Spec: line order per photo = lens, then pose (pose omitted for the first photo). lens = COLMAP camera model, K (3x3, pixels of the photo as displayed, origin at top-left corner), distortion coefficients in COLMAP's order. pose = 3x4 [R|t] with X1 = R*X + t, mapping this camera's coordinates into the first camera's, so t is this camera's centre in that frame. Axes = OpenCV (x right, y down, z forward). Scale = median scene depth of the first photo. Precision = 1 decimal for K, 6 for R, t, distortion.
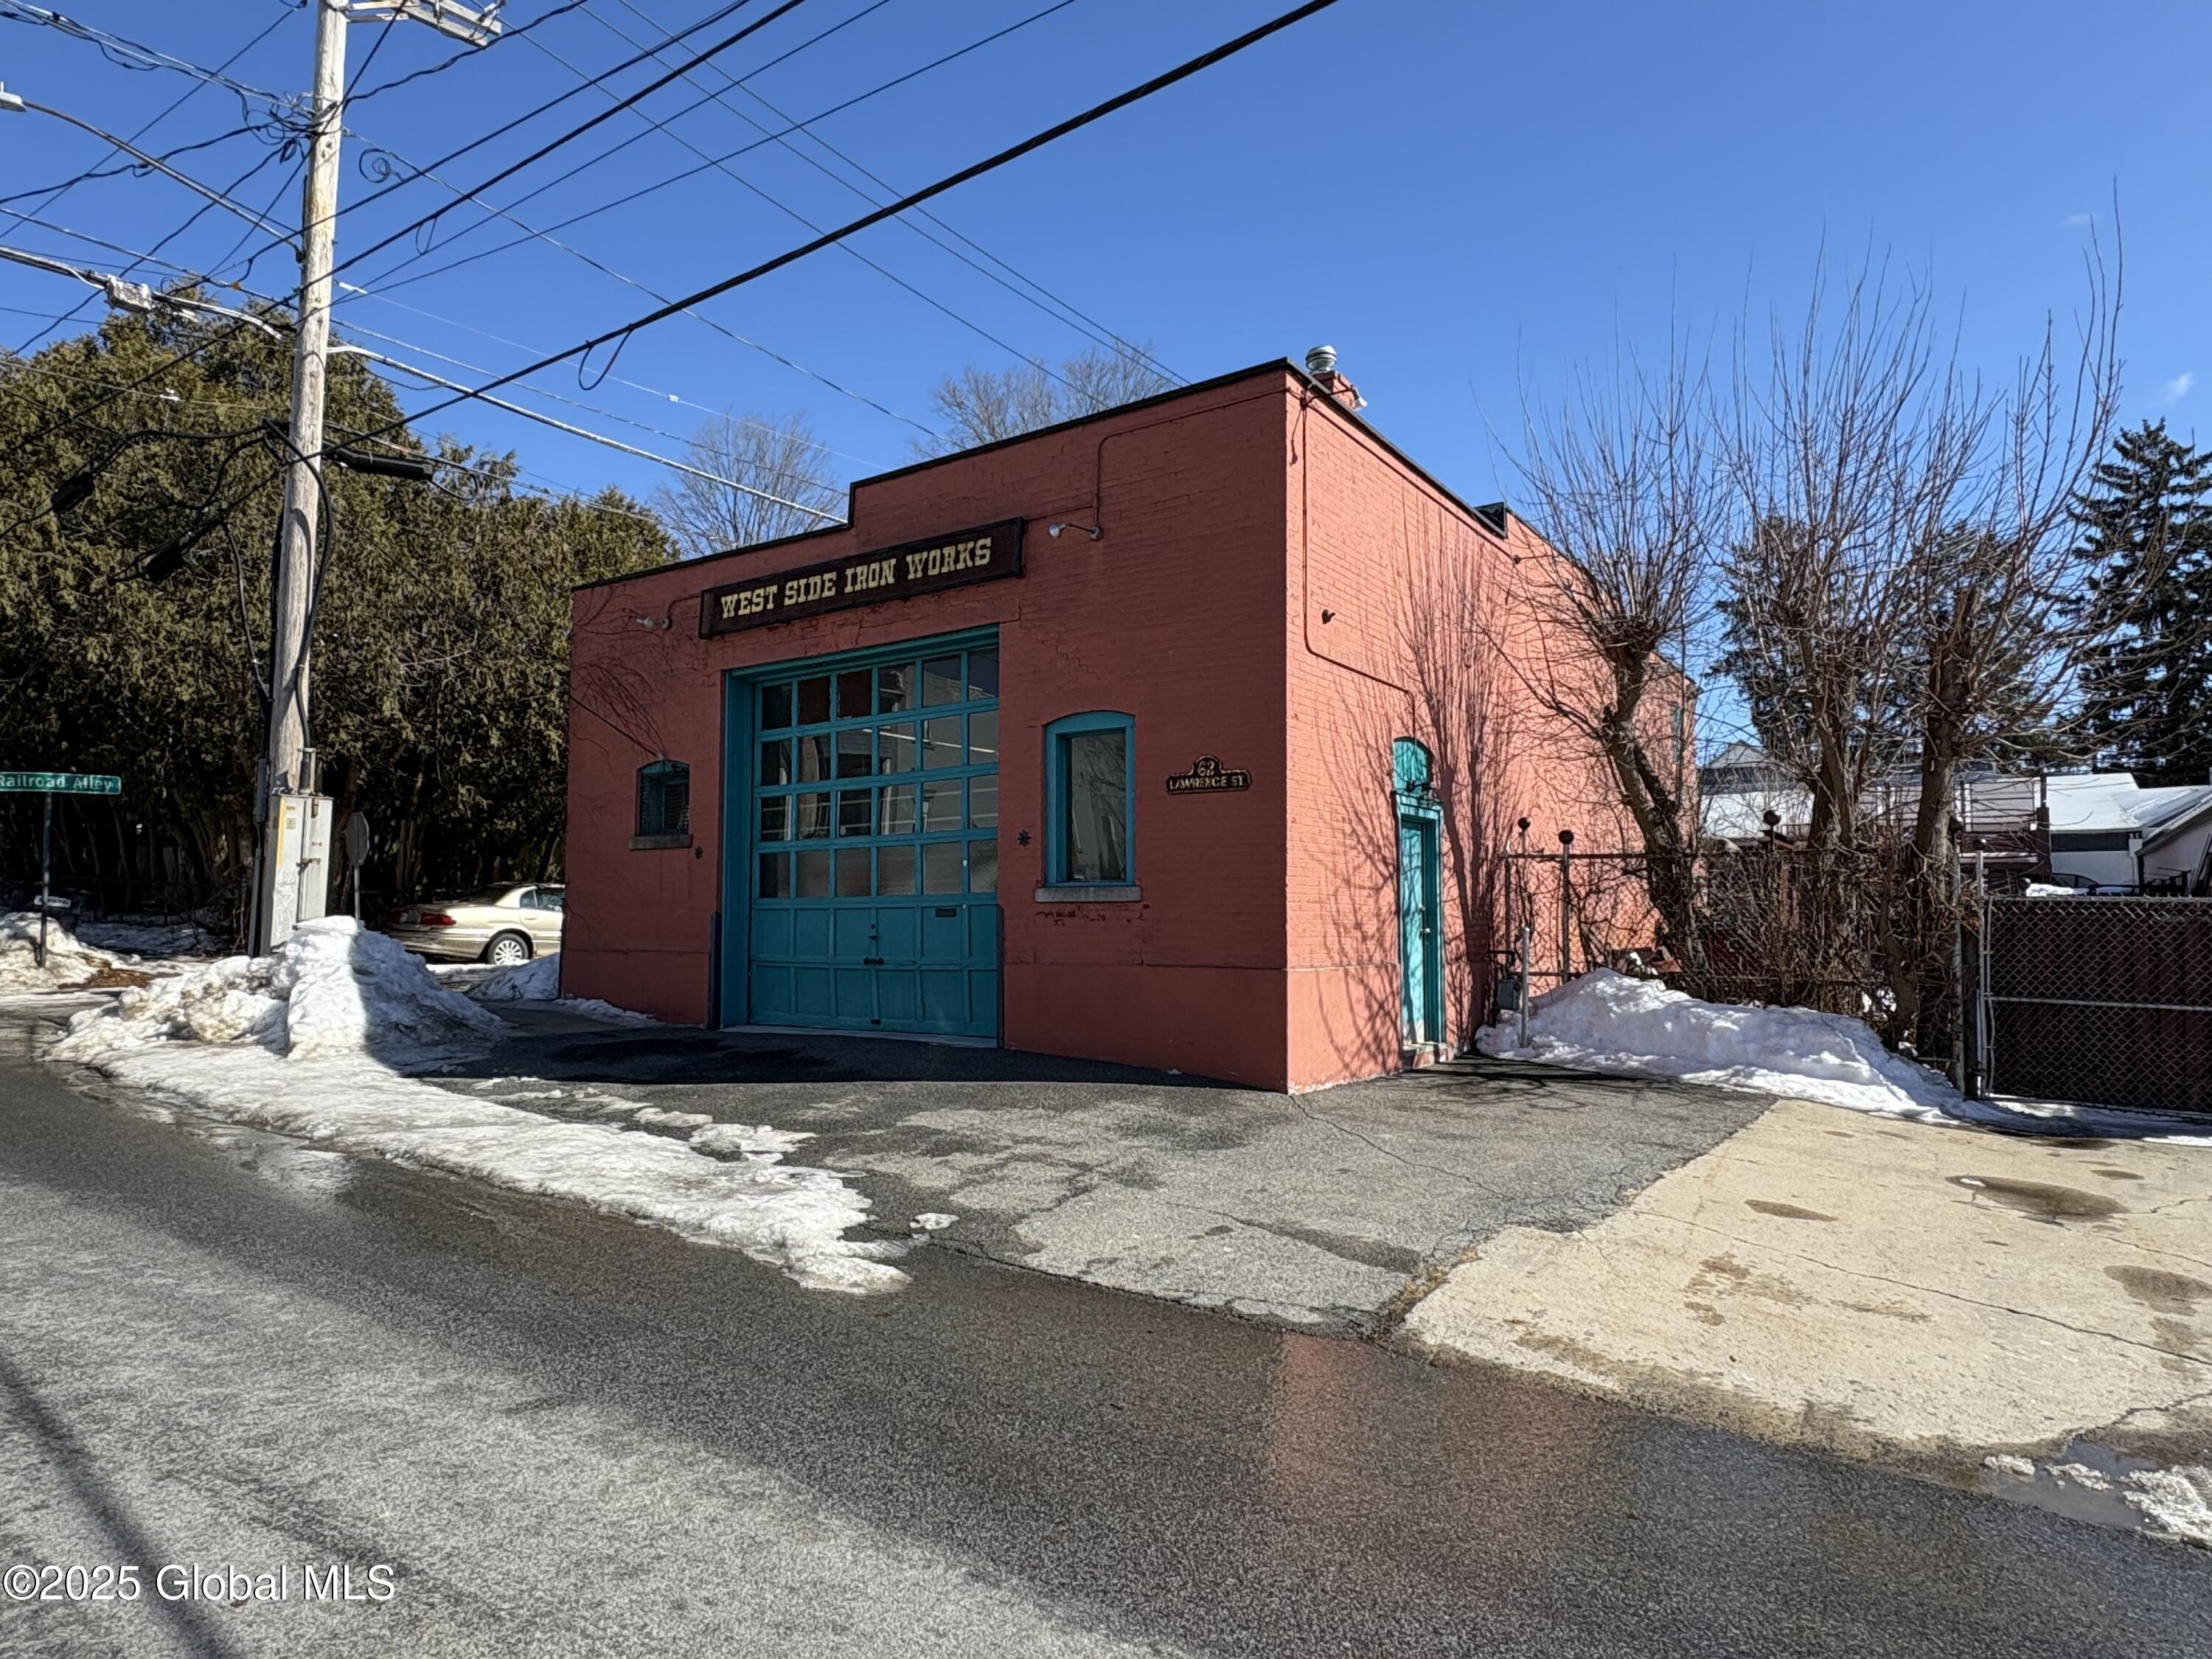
lens RADIAL K [[1273.1, 0, 1107.1], [0, 1273.1, 832.7], [0, 0, 1]] dist [0.000211, -0.000880]
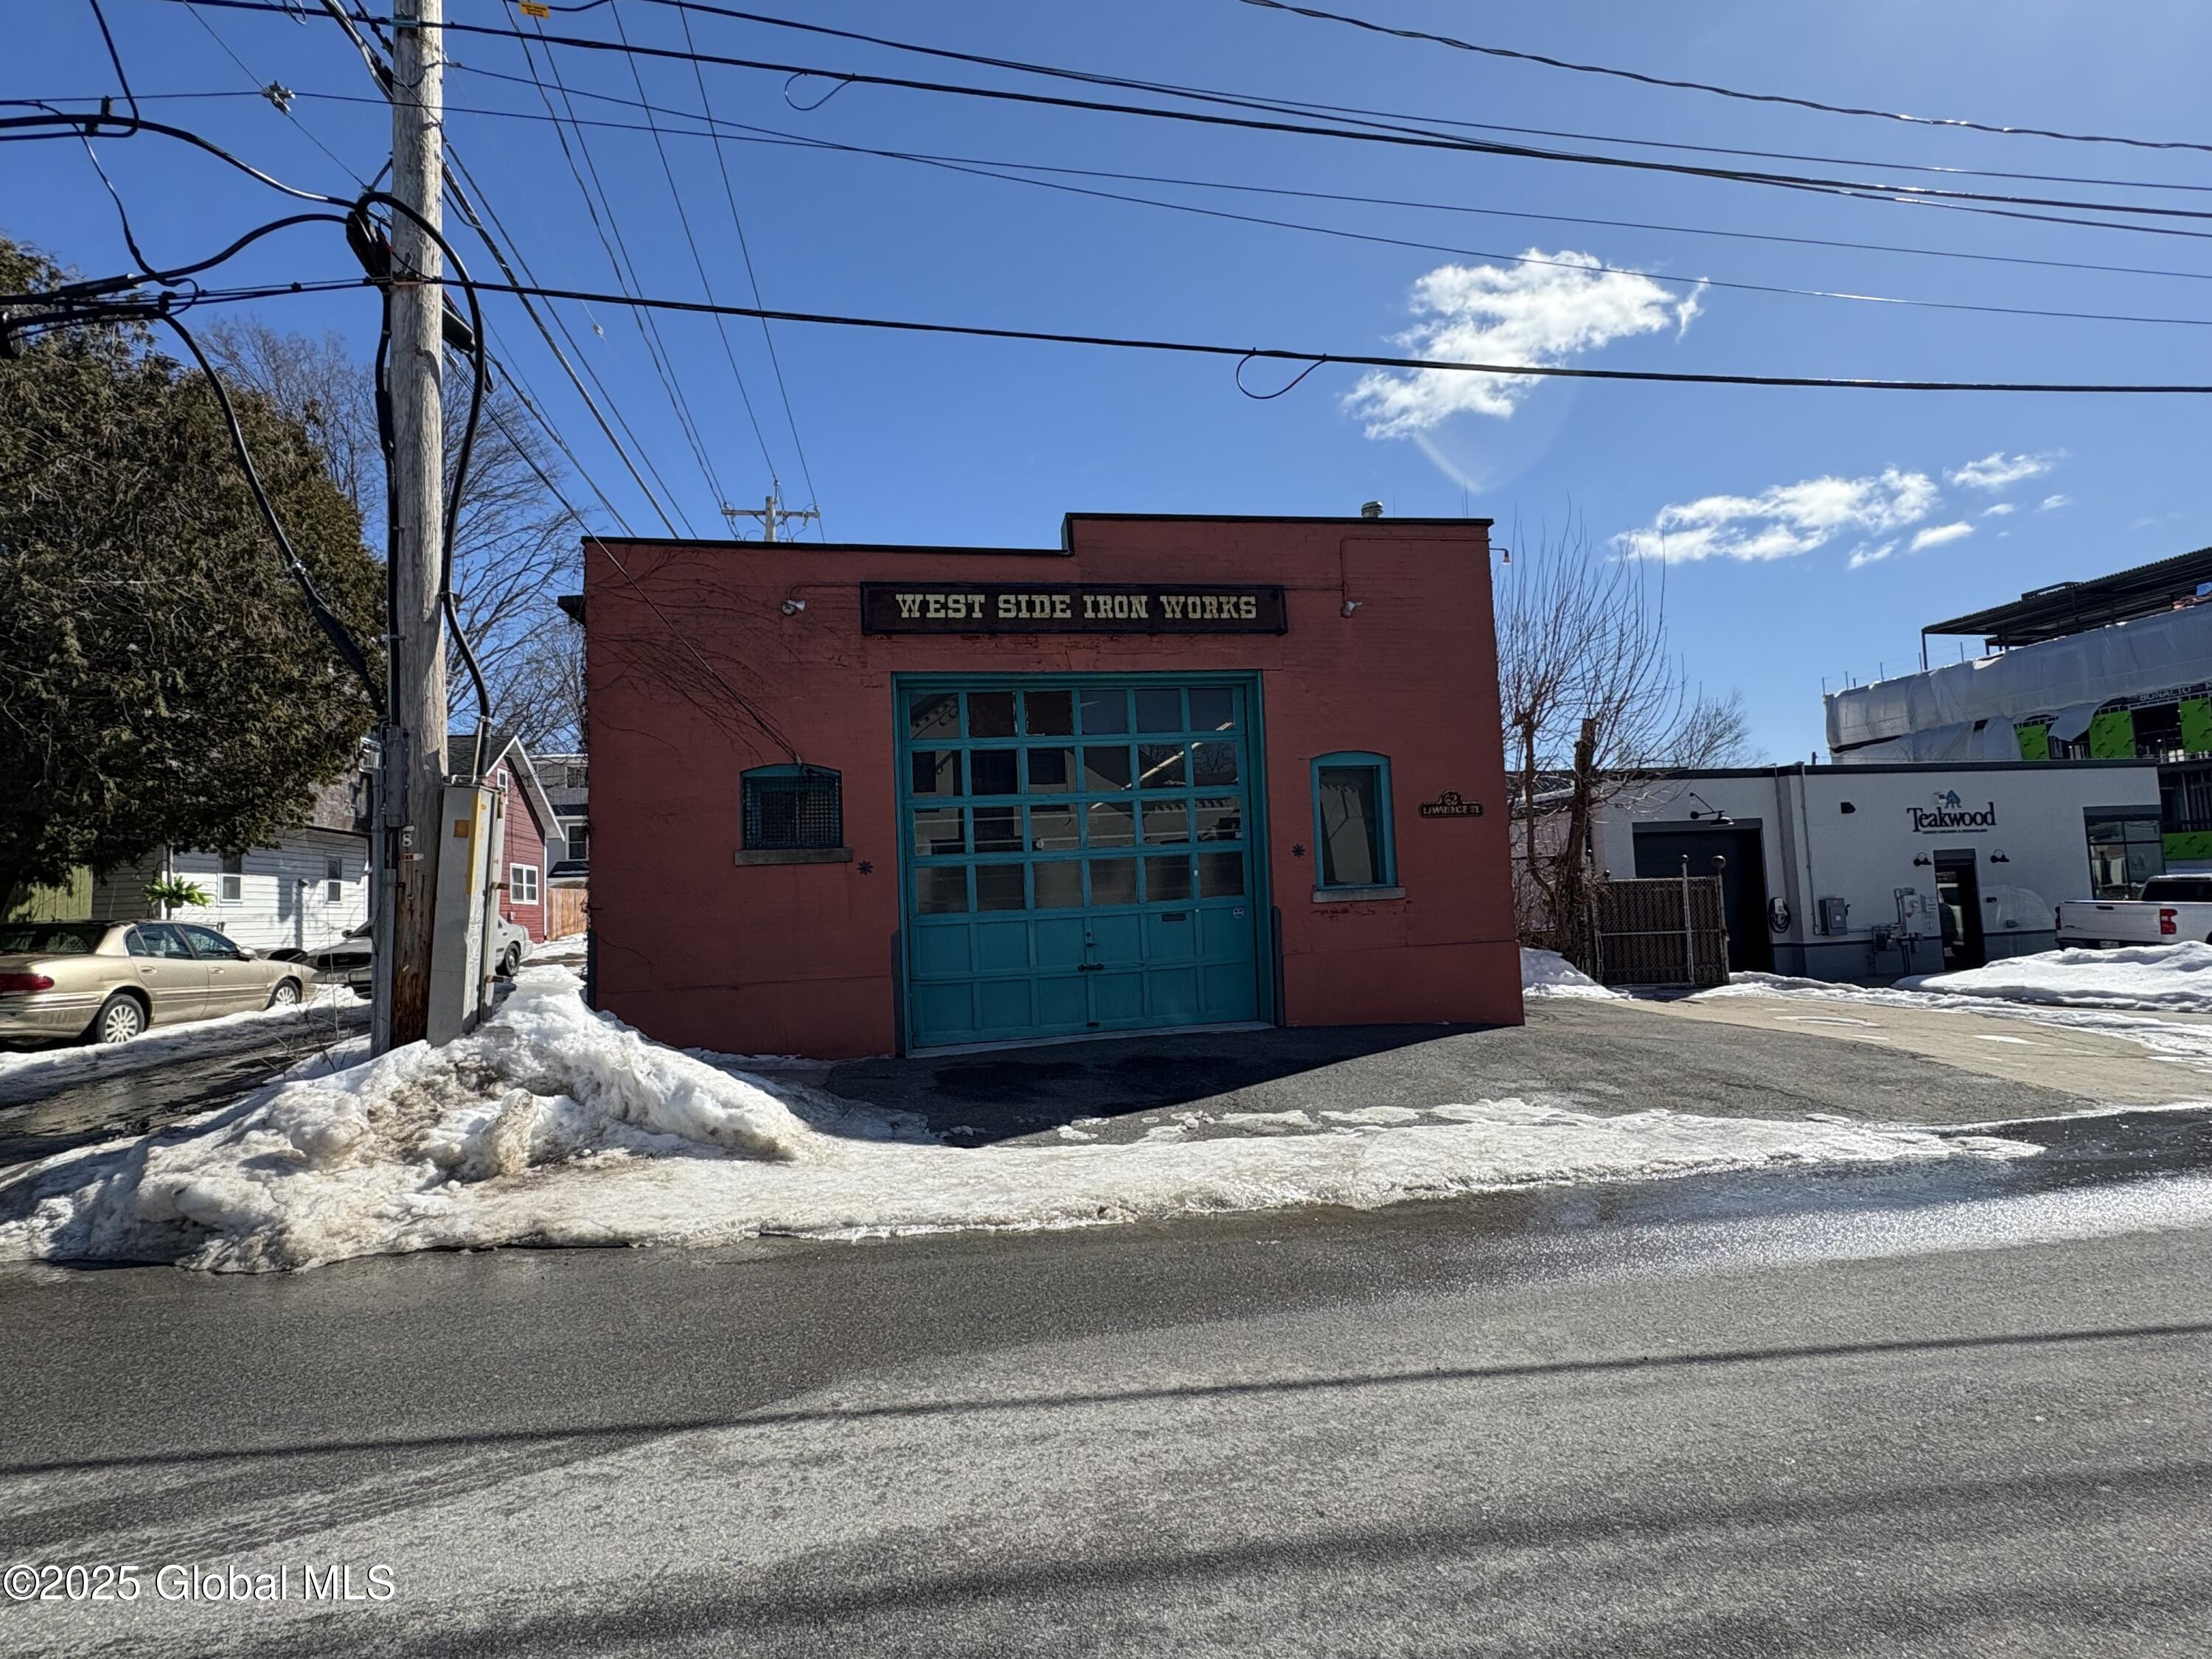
lens RADIAL K [[1015.5, 0, 1100.2], [0, 1015.5, 828.2], [0, 0, 1]] dist [-0.000656, 0.000998]
pose [[0.707464, 0.014554, 0.706600, -0.821909], [-0.000570, 0.999799, -0.020022, 0.002209], [-0.706749, 0.013762, 0.707330, 0.418444]]
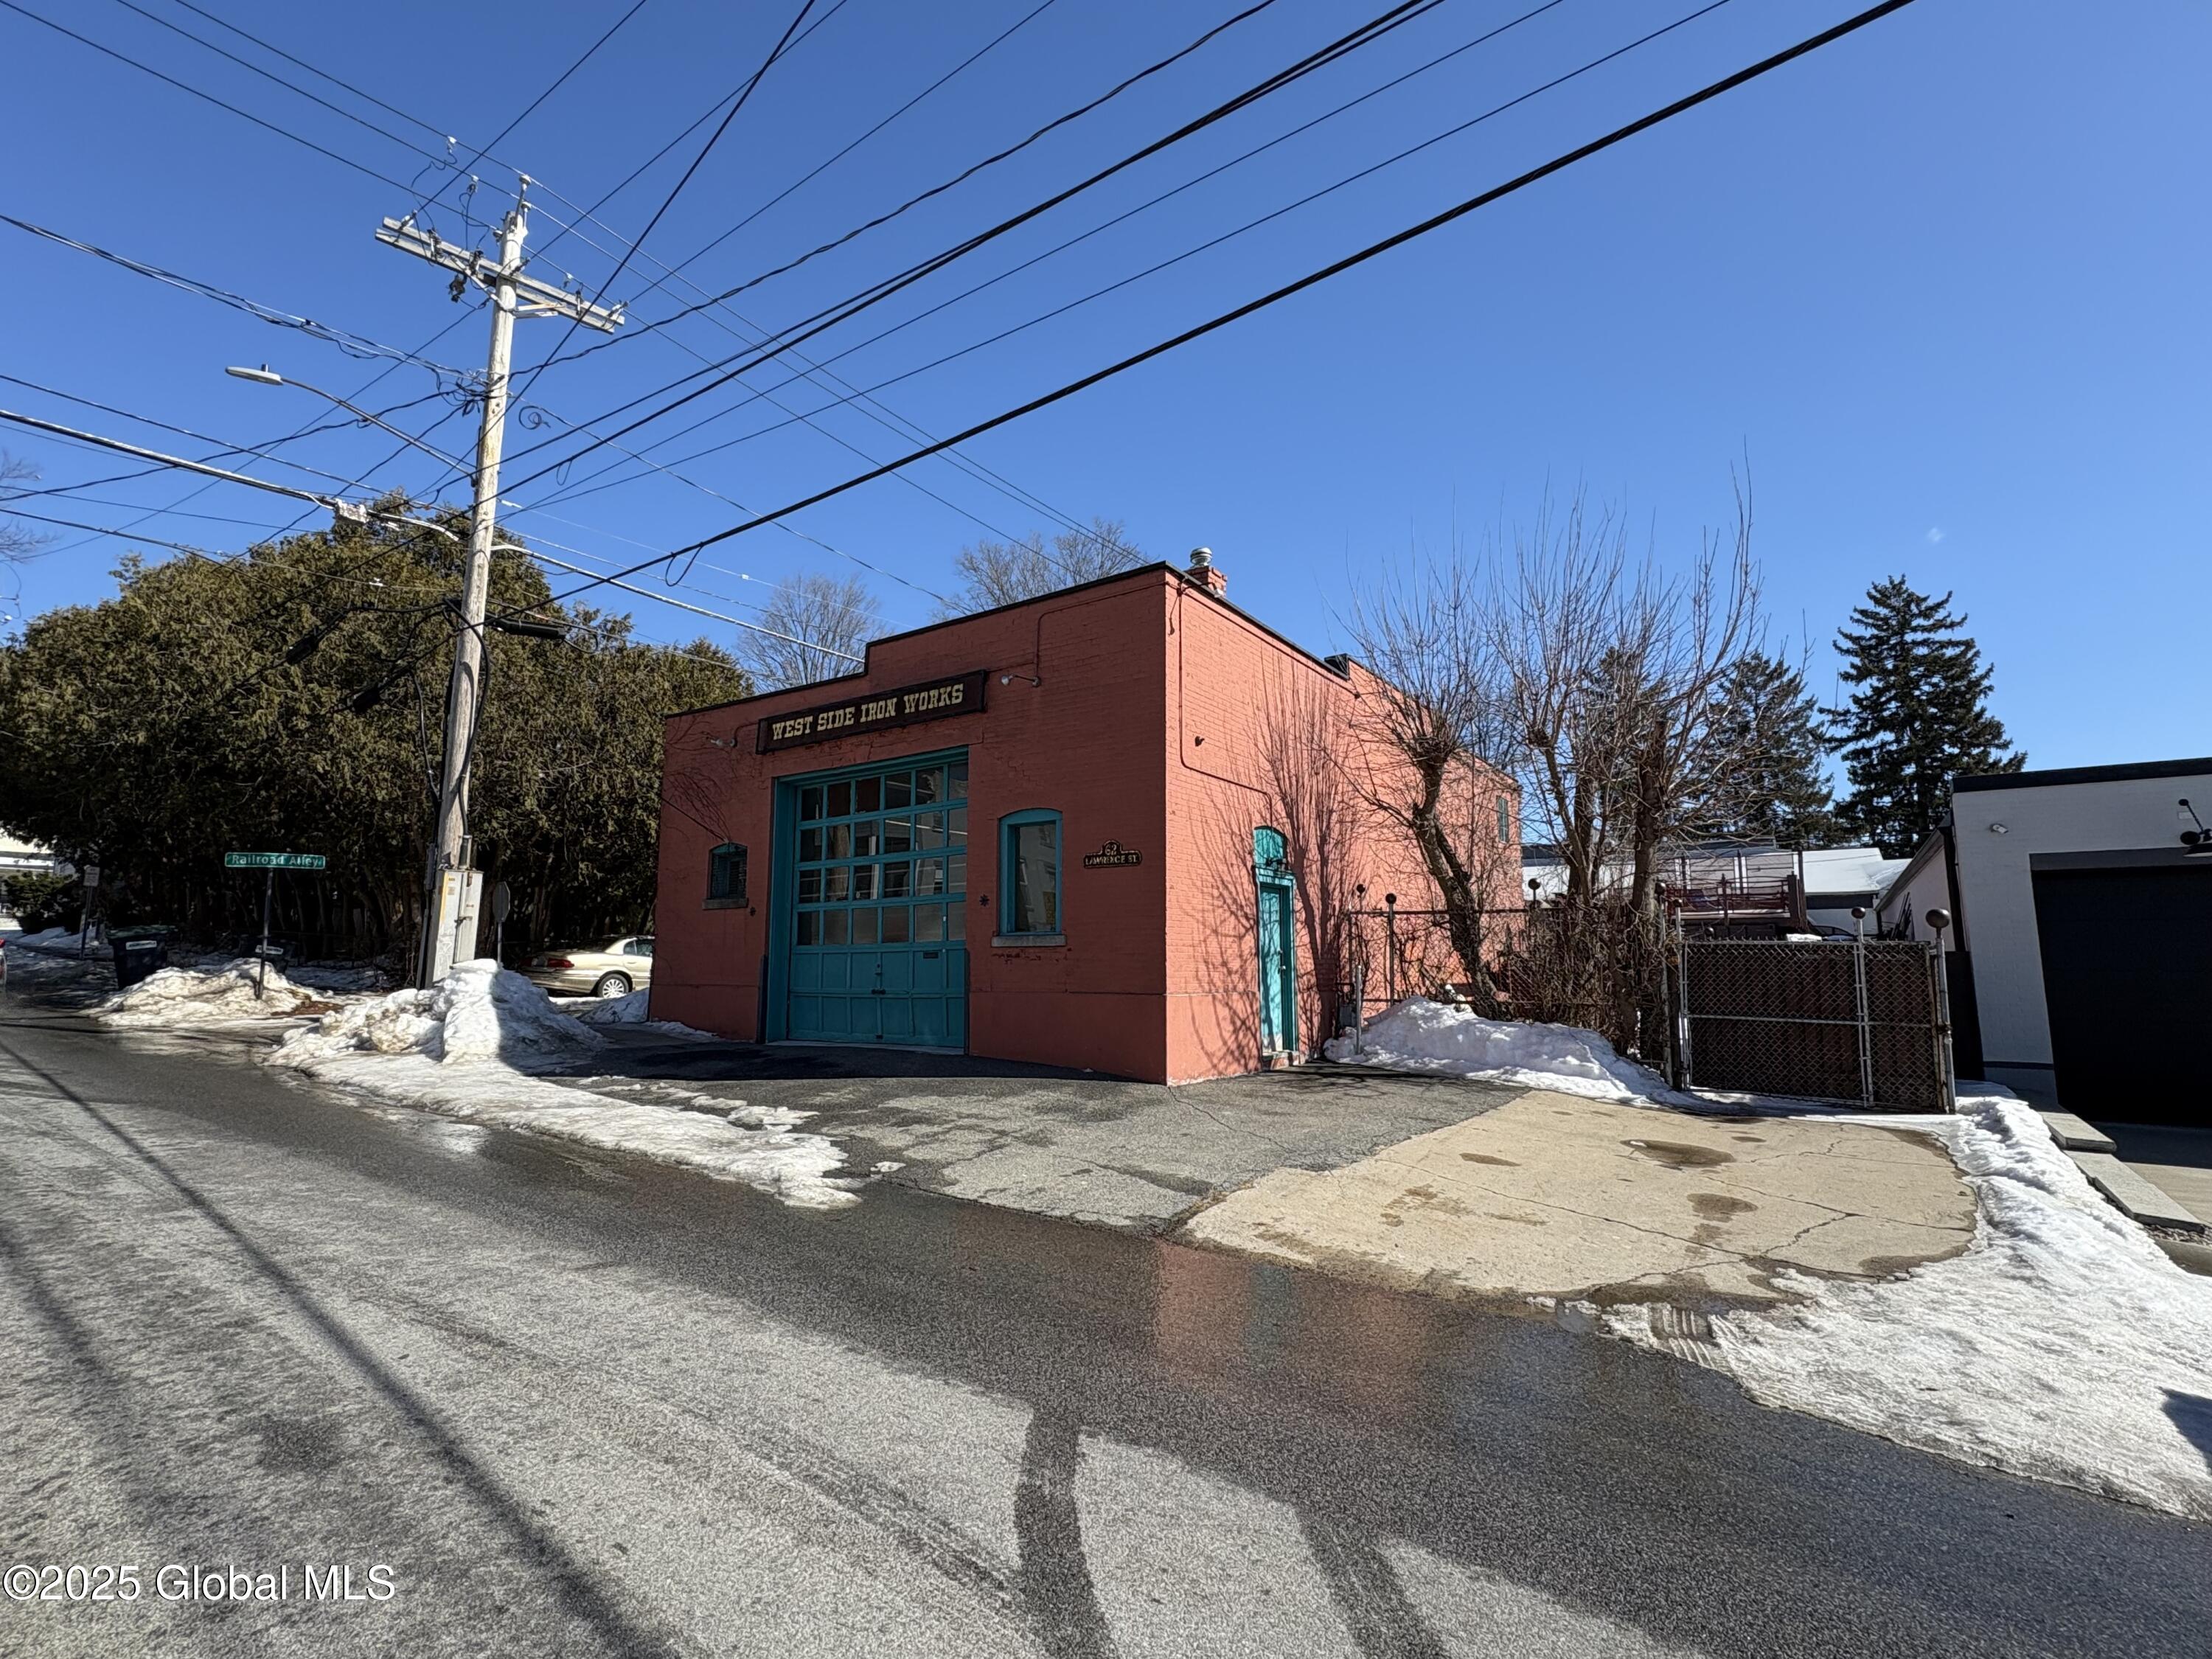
lens RADIAL K [[1015.5, 0, 1105.4], [0, 1015.5, 830.2], [0, 0, 1]] dist [-0.000656, 0.000998]
pose [[0.999996, -0.002381, 0.001329, 0.060003], [0.002462, 0.997904, -0.064668, -0.000010], [-0.001172, 0.064671, 0.997906, -0.094007]]
